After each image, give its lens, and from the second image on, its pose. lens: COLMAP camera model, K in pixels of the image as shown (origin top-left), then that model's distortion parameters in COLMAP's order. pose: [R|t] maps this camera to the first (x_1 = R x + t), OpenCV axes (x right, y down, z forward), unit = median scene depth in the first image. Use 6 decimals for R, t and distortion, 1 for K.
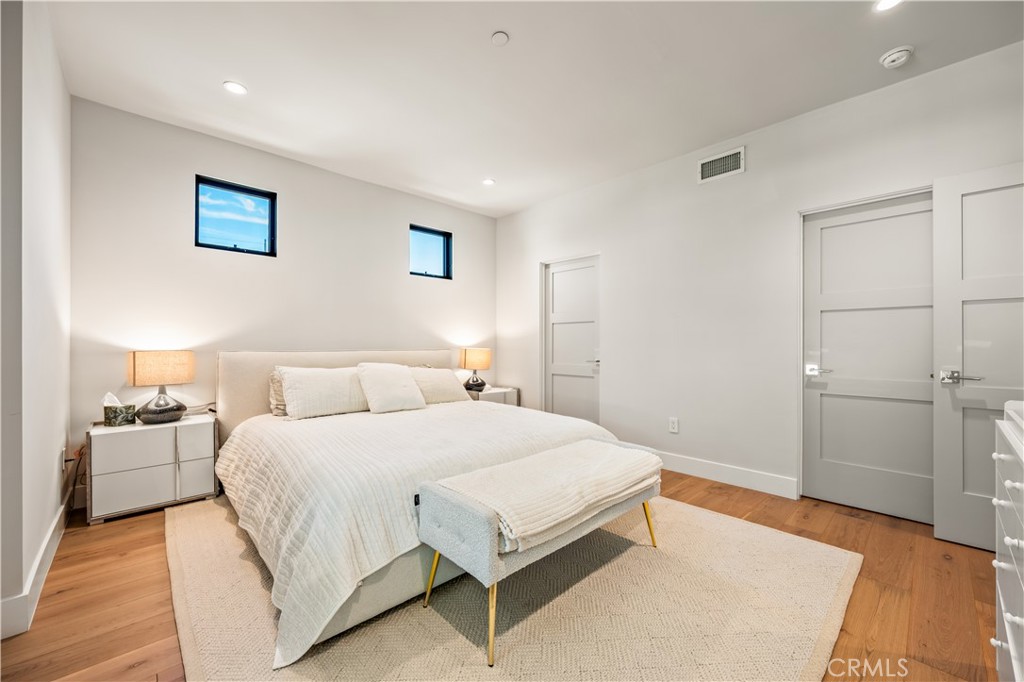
lens RADIAL K [[403.8, 0, 512.8], [0, 403.8, 341.3], [0, 0, 1]] dist [-0.001386, -0.000432]
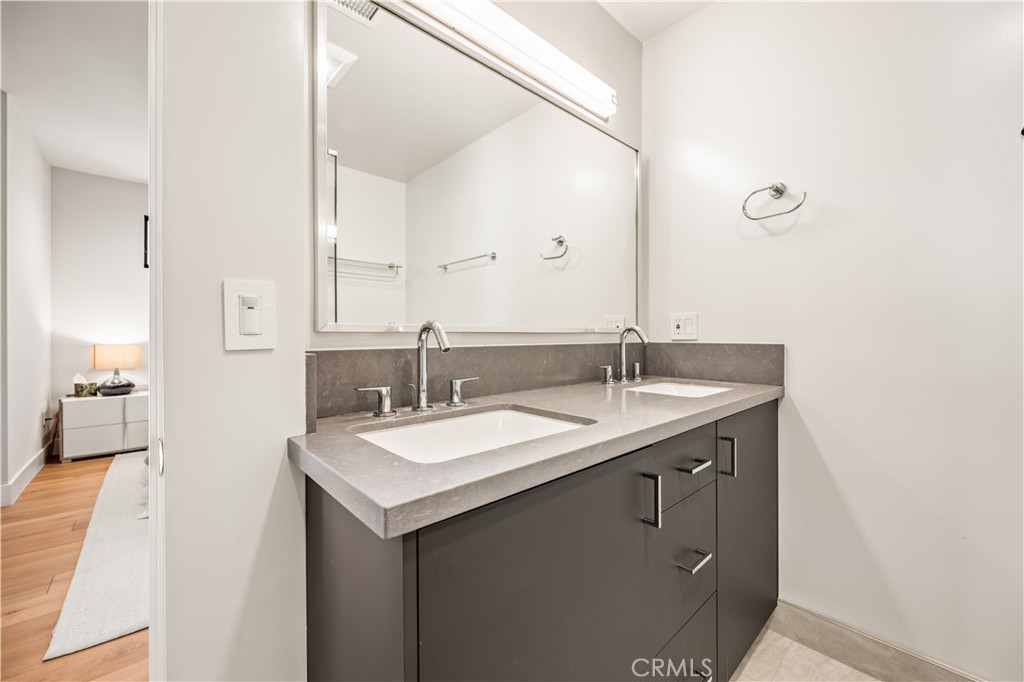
lens RADIAL K [[403.8, 0, 508.9], [0, 403.8, 332.1], [0, 0, 1]] dist [-0.001386, -0.000432]
pose [[0.999719, -0.006537, -0.022803, 0.557466], [0.006379, 0.999955, -0.006989, -0.000601], [0.022848, 0.006841, 0.999716, -0.392705]]
